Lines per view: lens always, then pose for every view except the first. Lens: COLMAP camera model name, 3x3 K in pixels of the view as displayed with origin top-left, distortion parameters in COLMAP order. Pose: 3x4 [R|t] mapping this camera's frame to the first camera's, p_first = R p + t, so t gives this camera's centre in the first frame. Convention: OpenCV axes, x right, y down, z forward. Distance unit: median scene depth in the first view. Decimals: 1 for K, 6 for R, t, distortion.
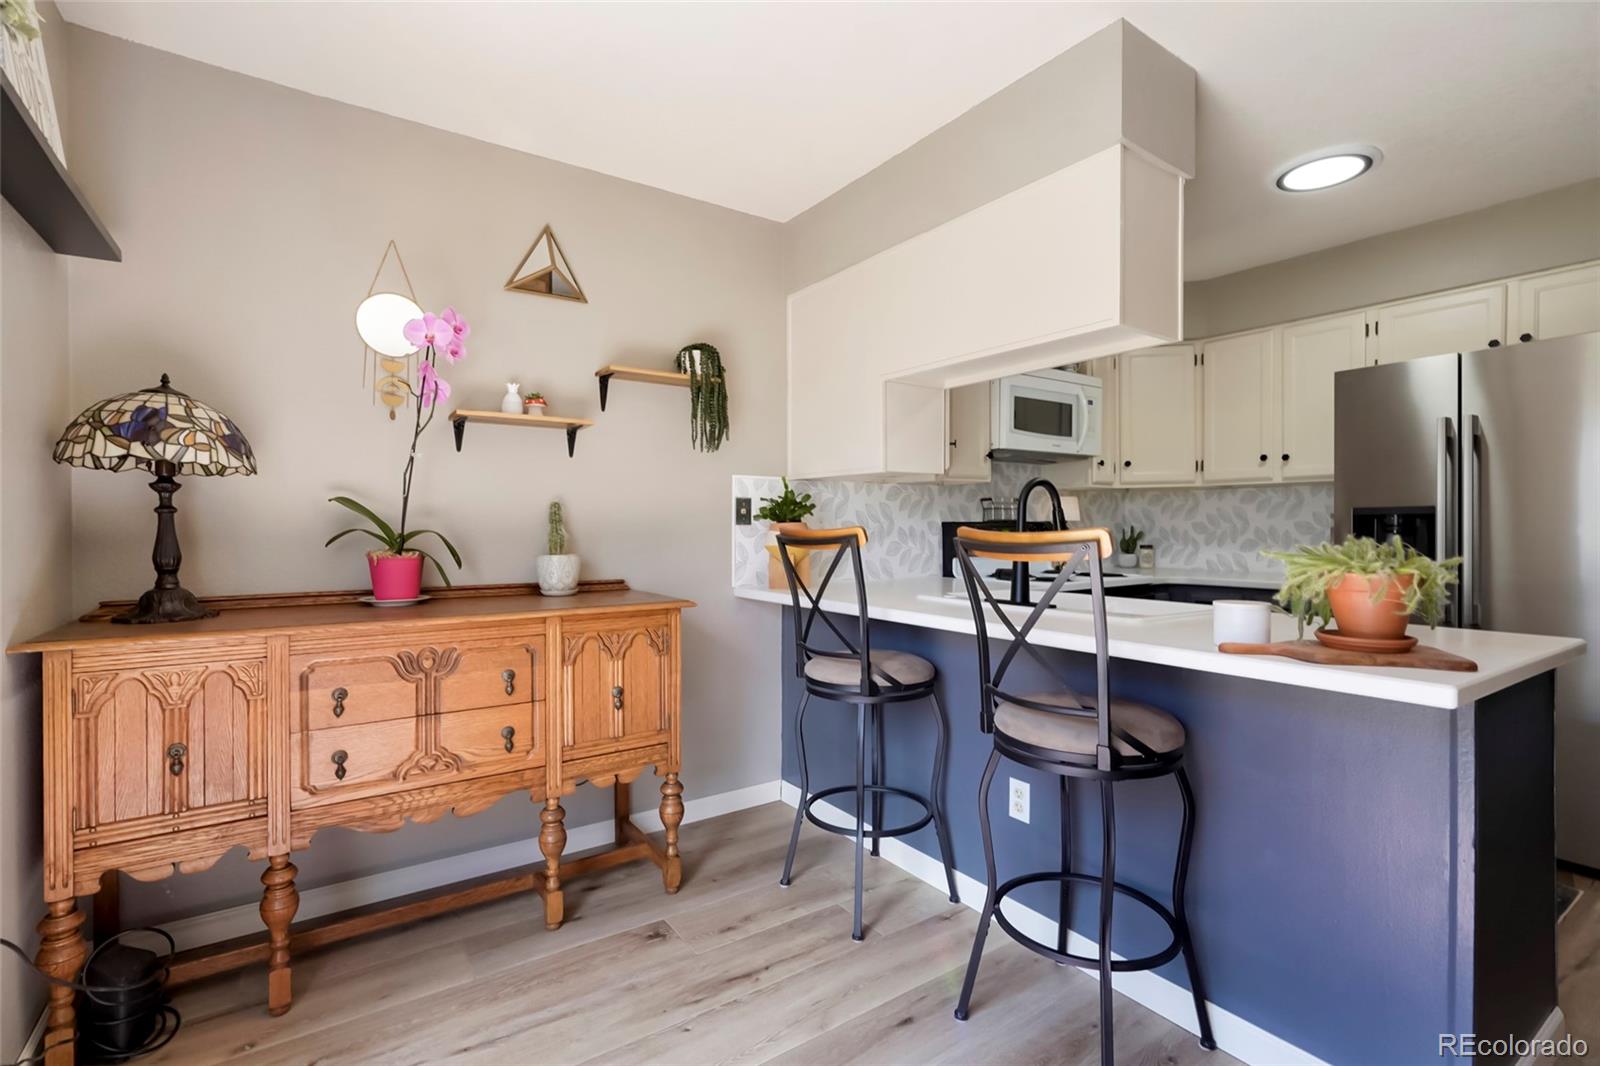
lens RADIAL K [[739.5, 0, 802.5], [0, 739.5, 533.2], [0, 0, 1]] dist [0.002153, 0.002506]
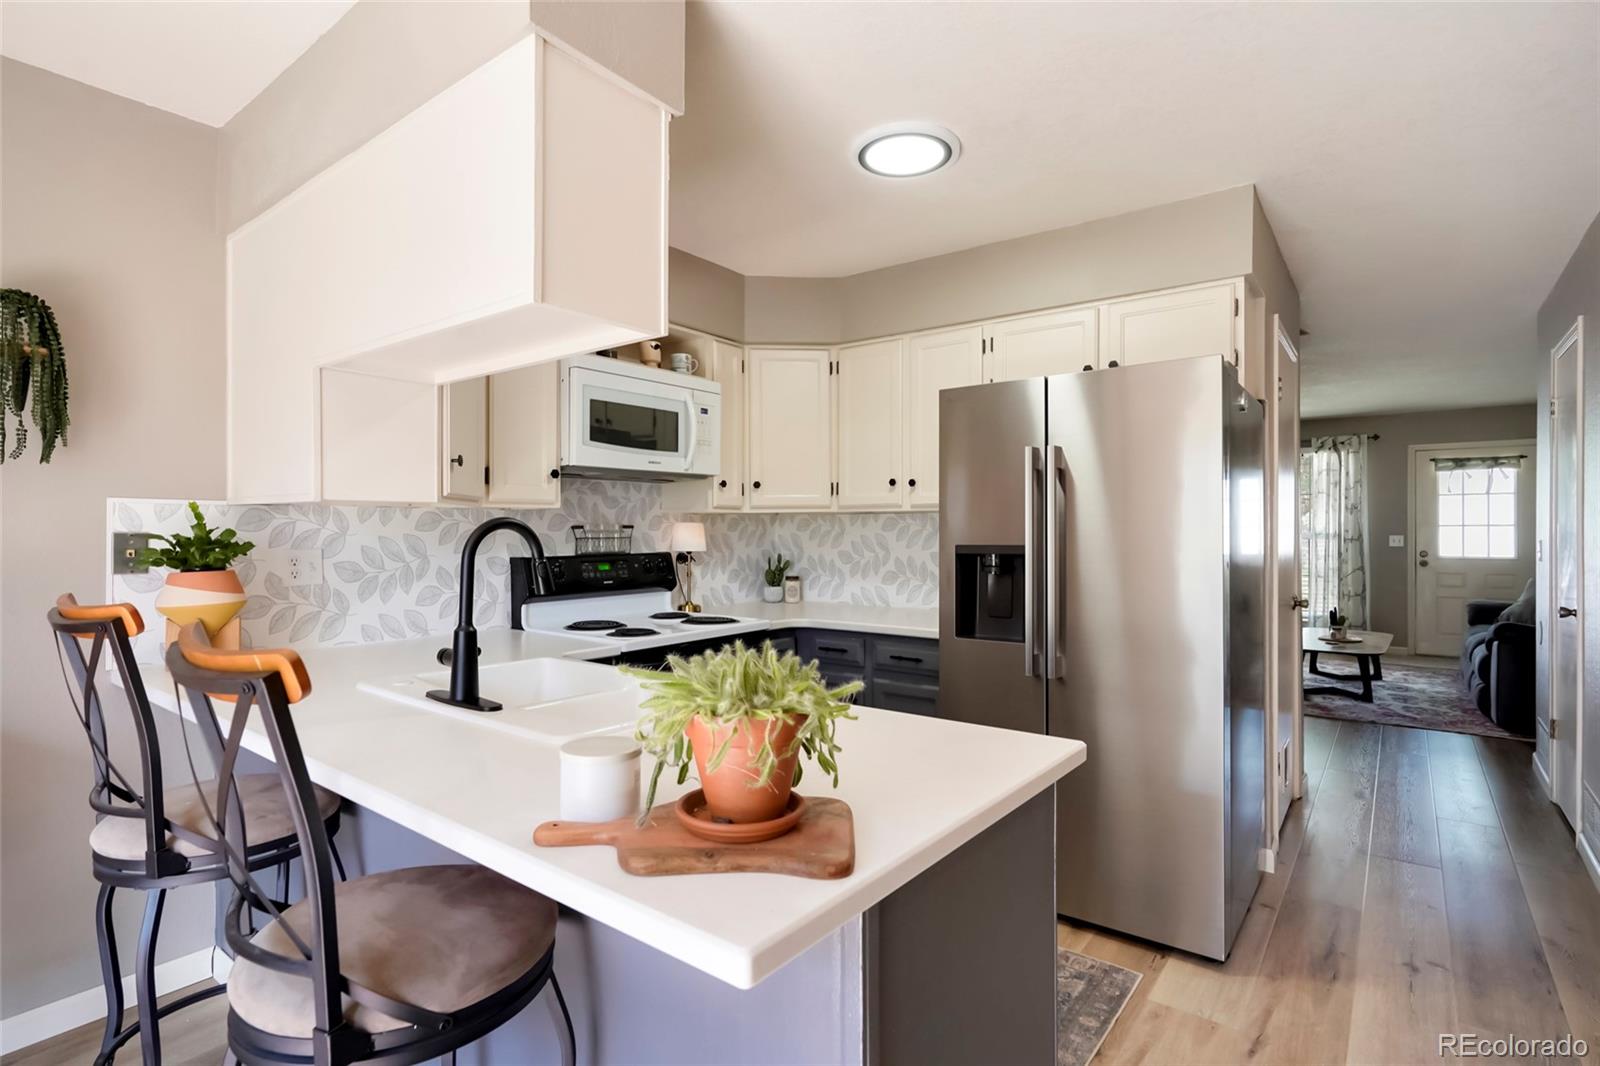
lens RADIAL K [[789.7, 0, 793.2], [0, 789.7, 533.8], [0, 0, 1]] dist [-0.001456, 0.001468]
pose [[0.956387, -0.000261, 0.292103, 0.236199], [0.002093, 0.999980, -0.005959, -0.035247], [-0.292096, 0.006311, 0.956368, 0.130853]]
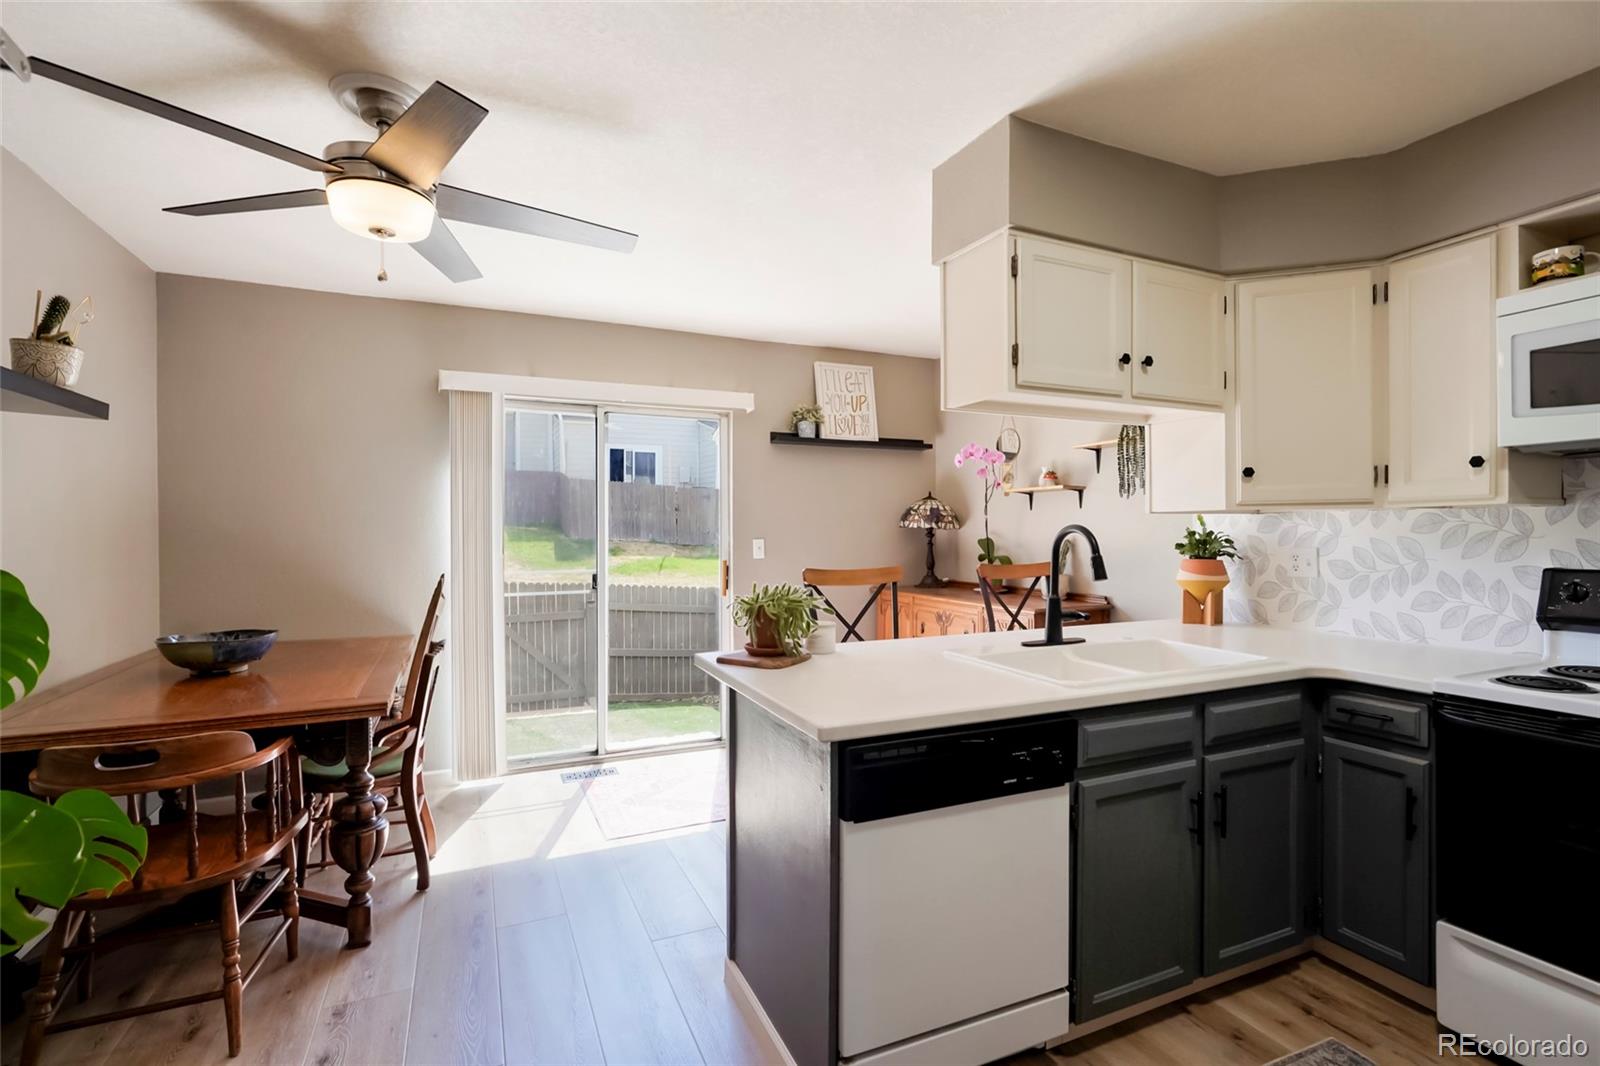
lens RADIAL K [[739.5, 0, 803.3], [0, 739.5, 535.0], [0, 0, 1]] dist [0.002153, 0.002506]
pose [[-0.174316, 0.005741, -0.984673, 0.901178], [-0.008754, 0.999934, 0.007380, -0.041599], [0.984651, 0.009906, -0.174254, 0.526513]]
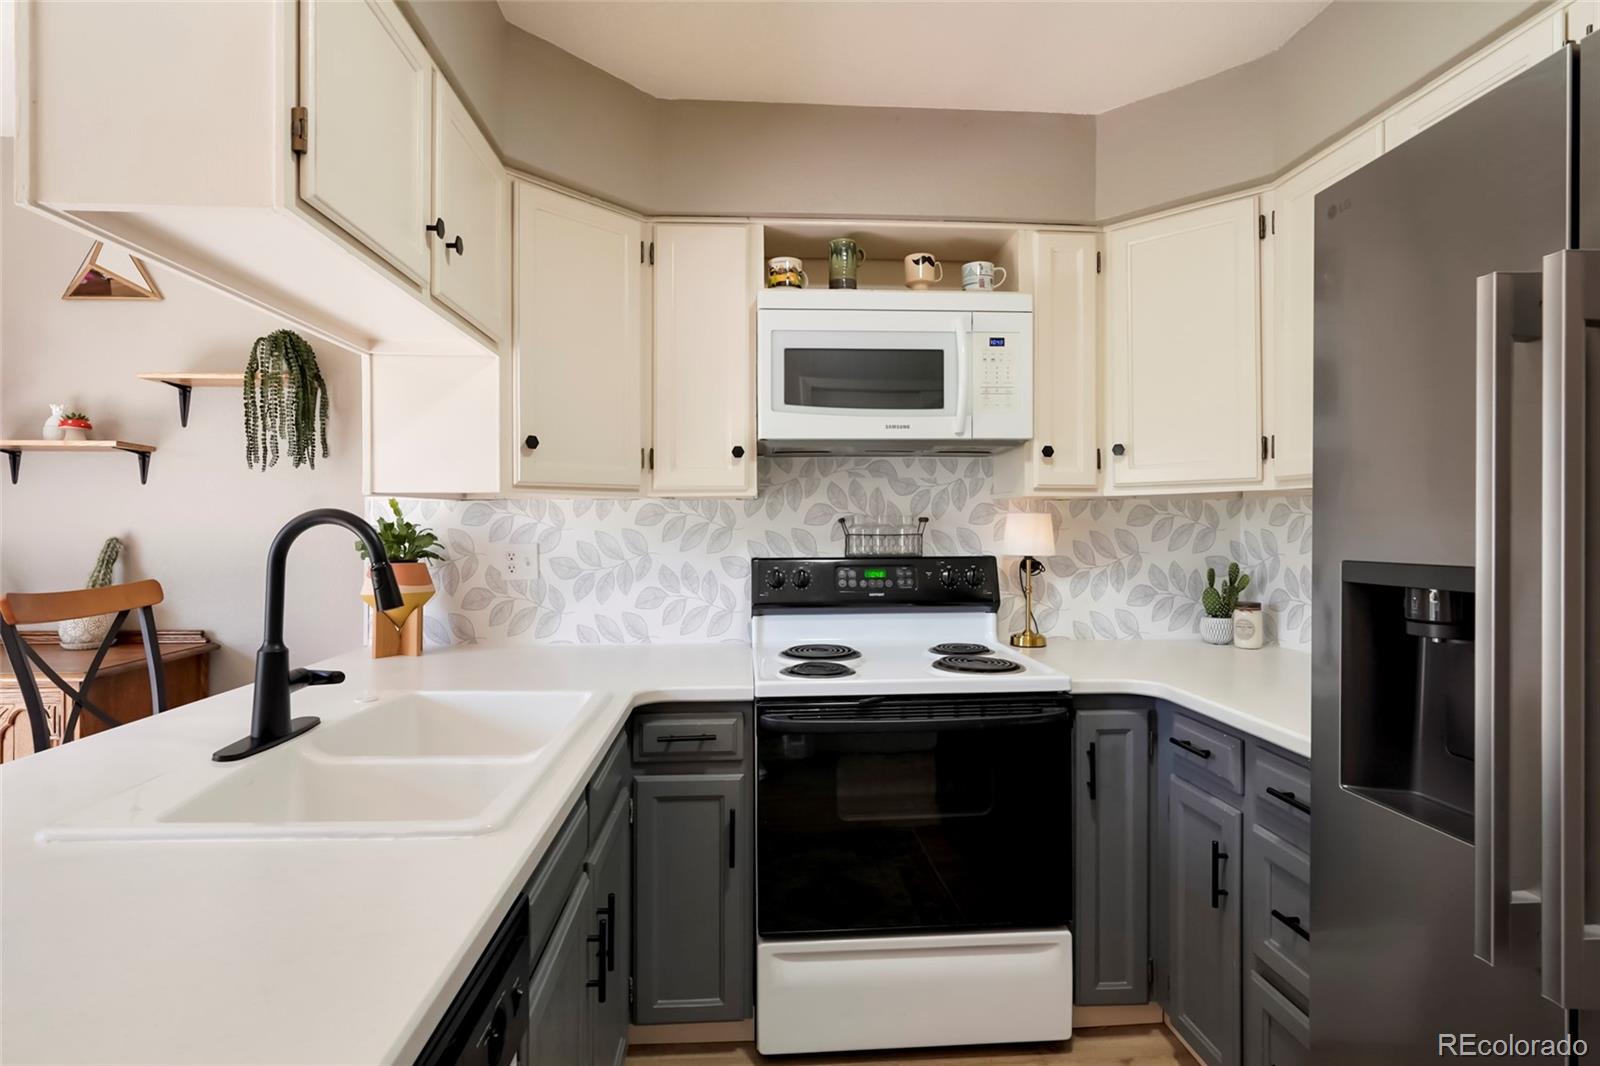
lens RADIAL K [[832.1, 0, 799.1], [0, 832.1, 522.5], [0, 0, 1]] dist [-0.003549, 0.001705]
pose [[0.853515, -0.000833, -0.521067, 0.610555], [-0.005469, 0.999929, -0.010558, -0.038886], [0.521039, 0.011861, 0.853450, 0.424904]]
